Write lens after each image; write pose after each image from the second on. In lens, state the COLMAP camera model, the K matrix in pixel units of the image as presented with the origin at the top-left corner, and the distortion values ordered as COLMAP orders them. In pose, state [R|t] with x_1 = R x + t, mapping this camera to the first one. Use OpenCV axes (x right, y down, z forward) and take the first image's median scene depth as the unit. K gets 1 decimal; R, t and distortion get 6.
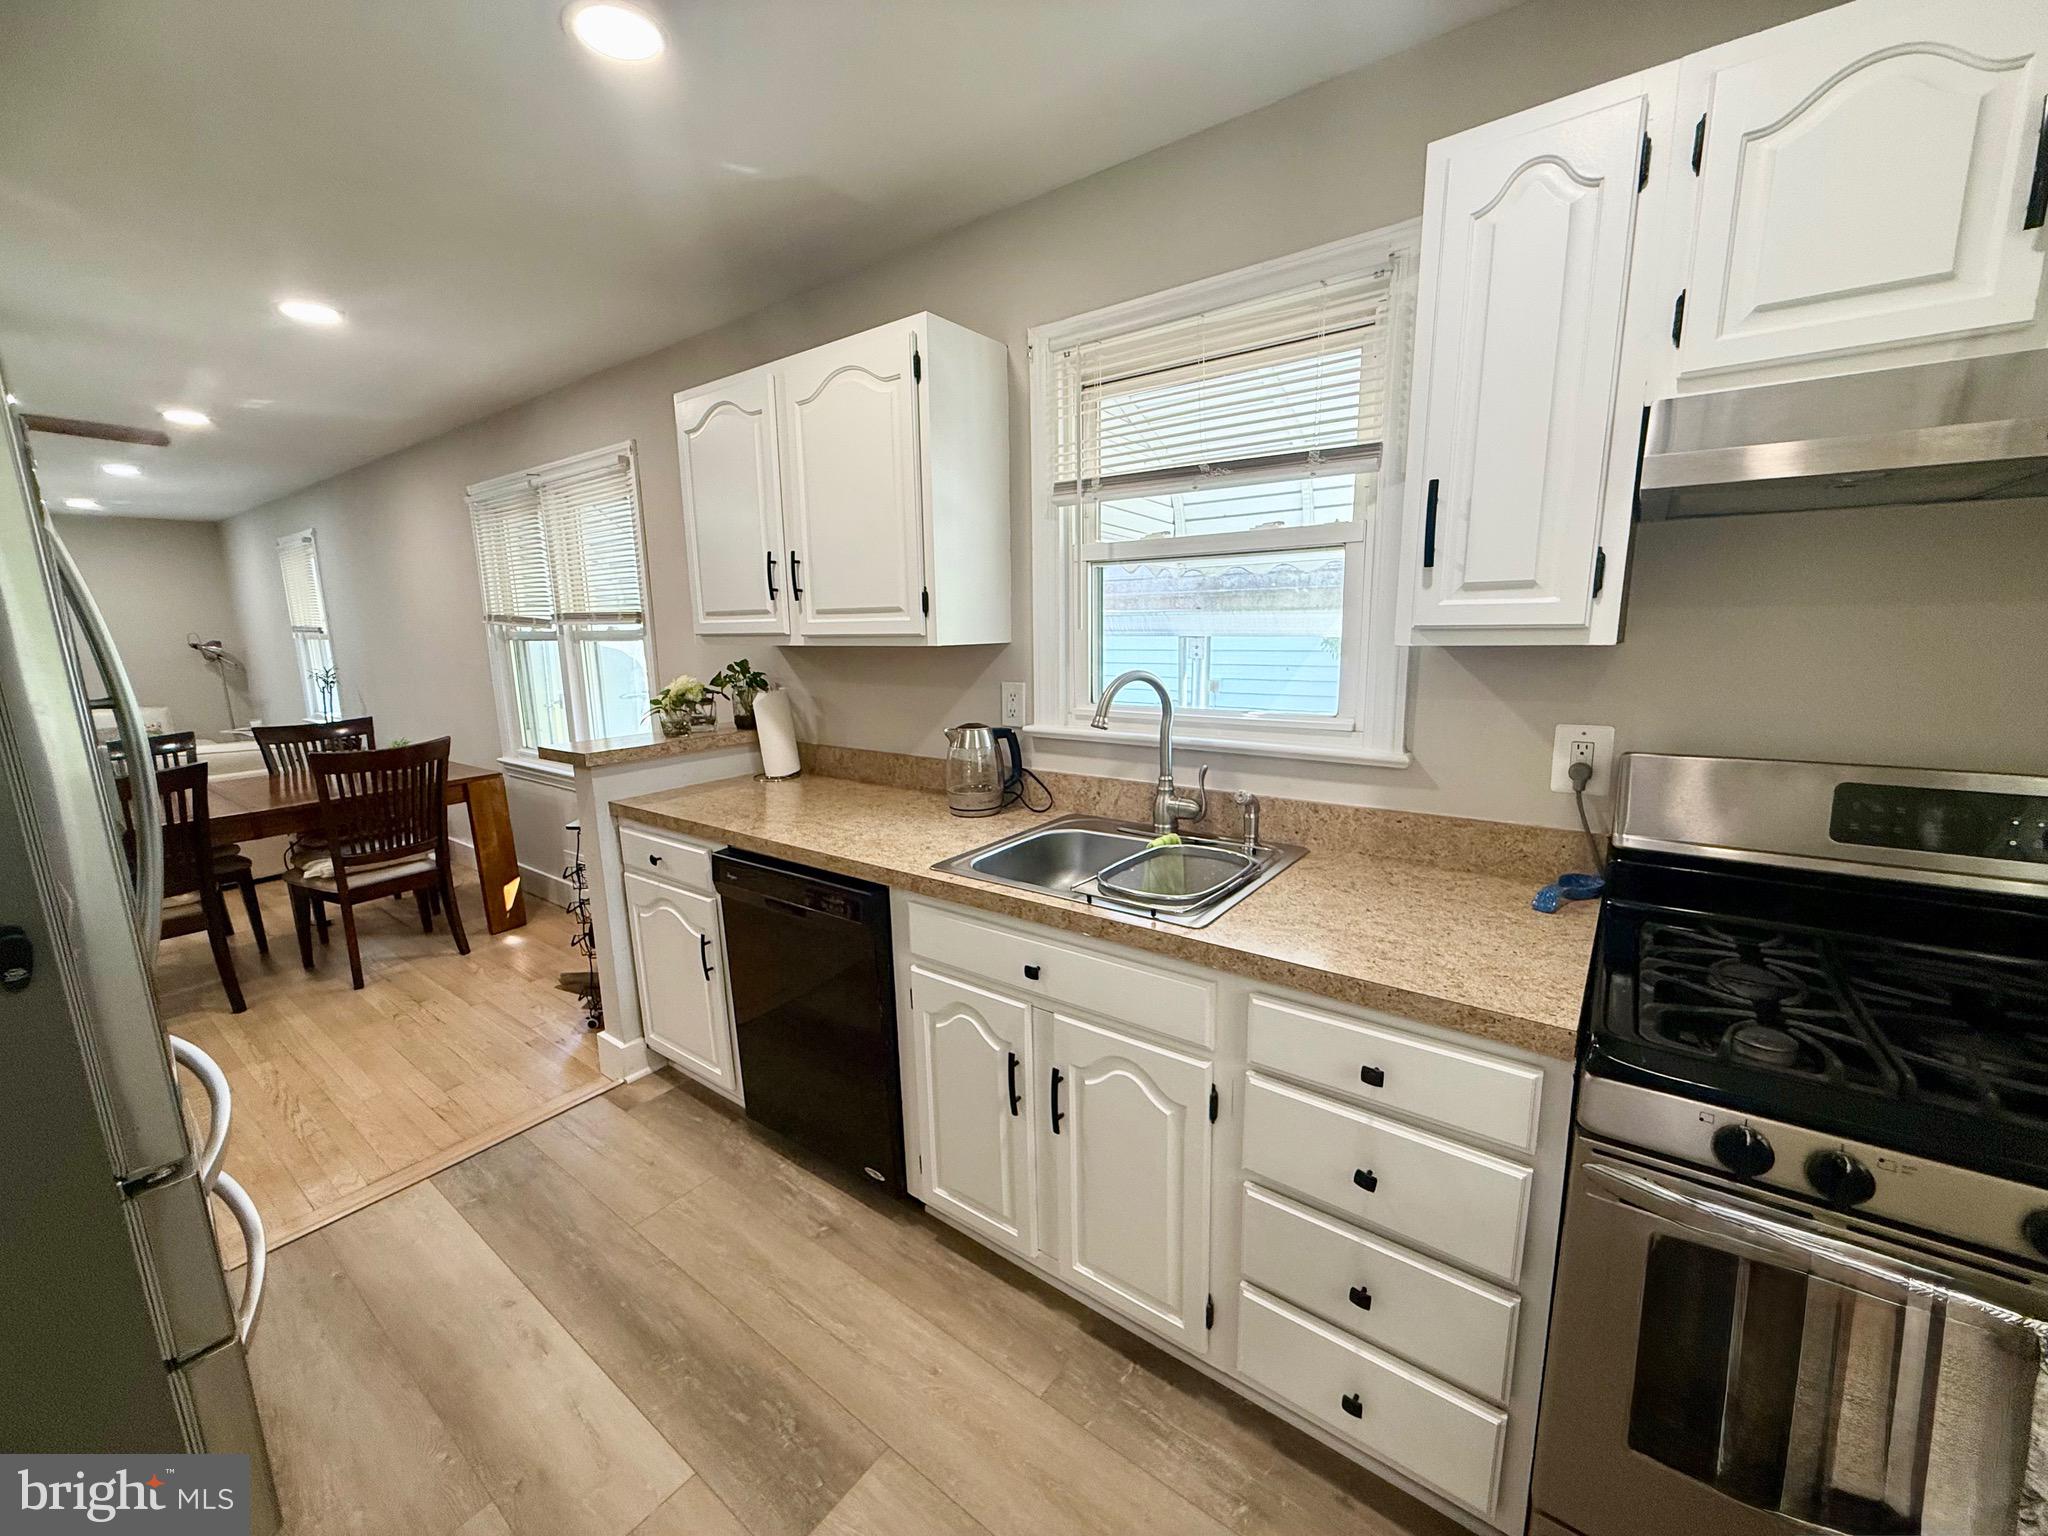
lens RADIAL K [[820.4, 0, 1014.9], [0, 820.4, 772.0], [0, 0, 1]] dist [0.000239, 0.000575]
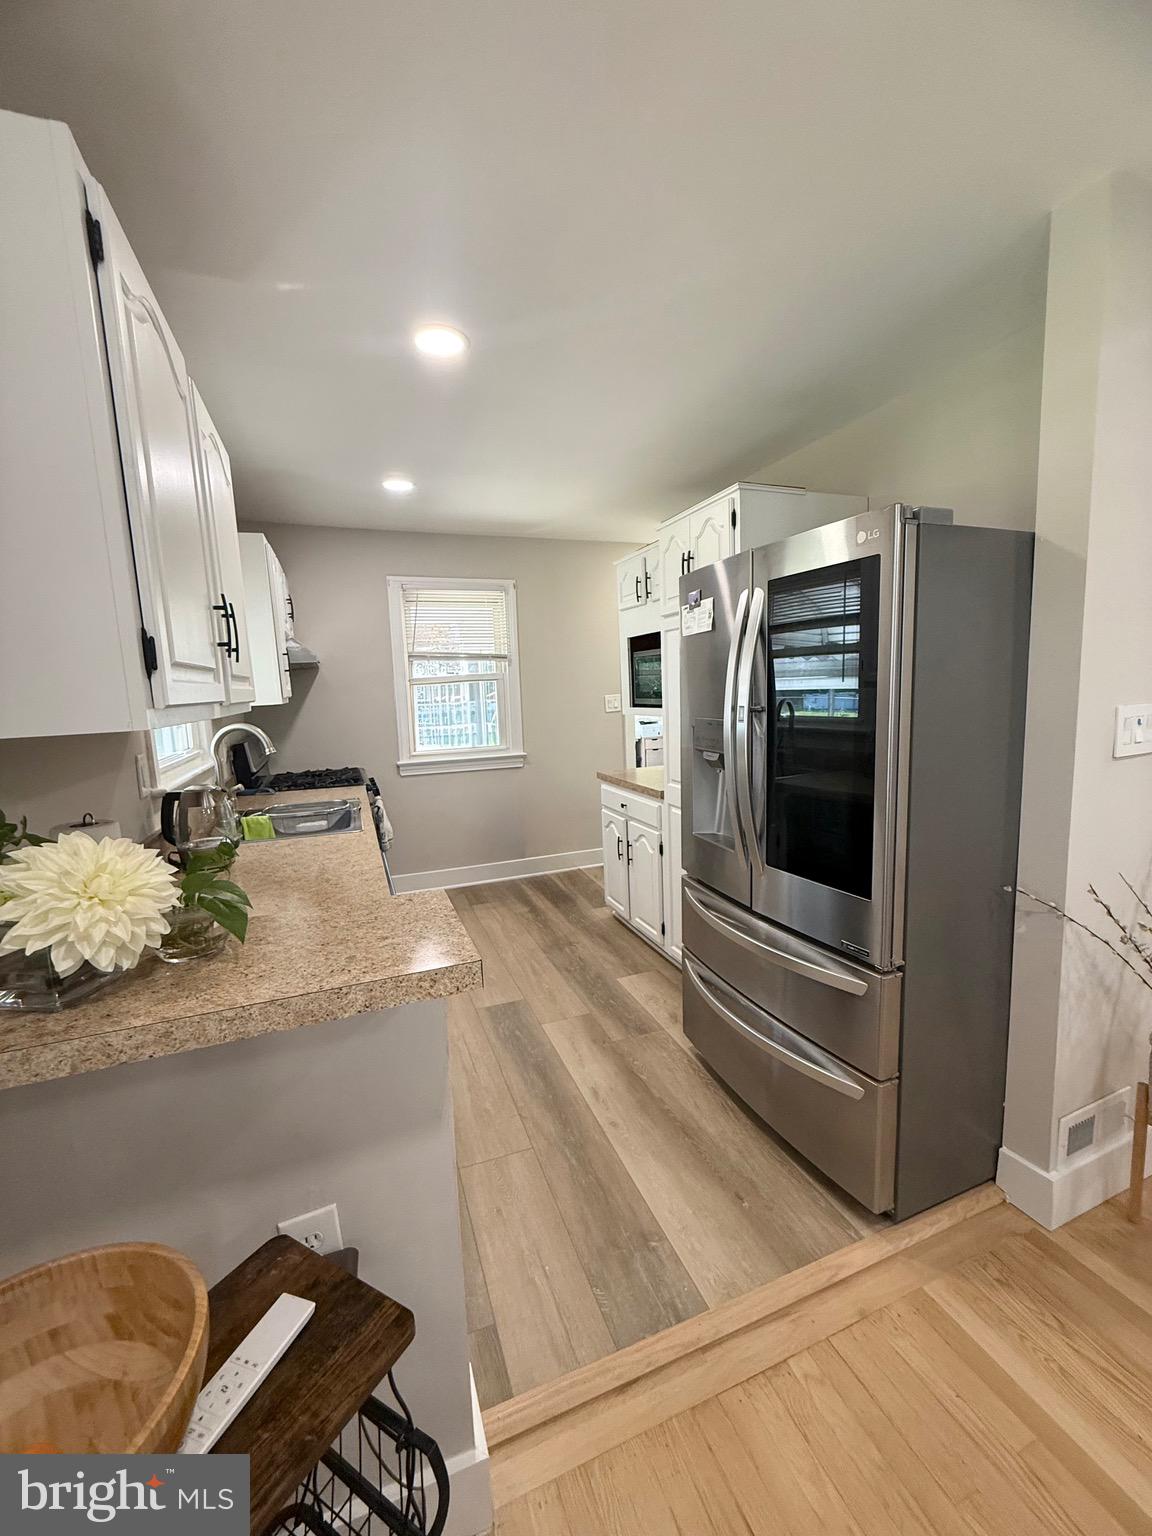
lens RADIAL K [[615.3, 0, 569.2], [0, 615.3, 760.9], [0, 0, 1]] dist [0.000239, 0.000575]
pose [[-0.843679, -0.007015, 0.536802, -0.518976], [0.157798, 0.952504, 0.260455, -0.130442], [-0.513132, 0.304447, -0.802501, 0.788011]]
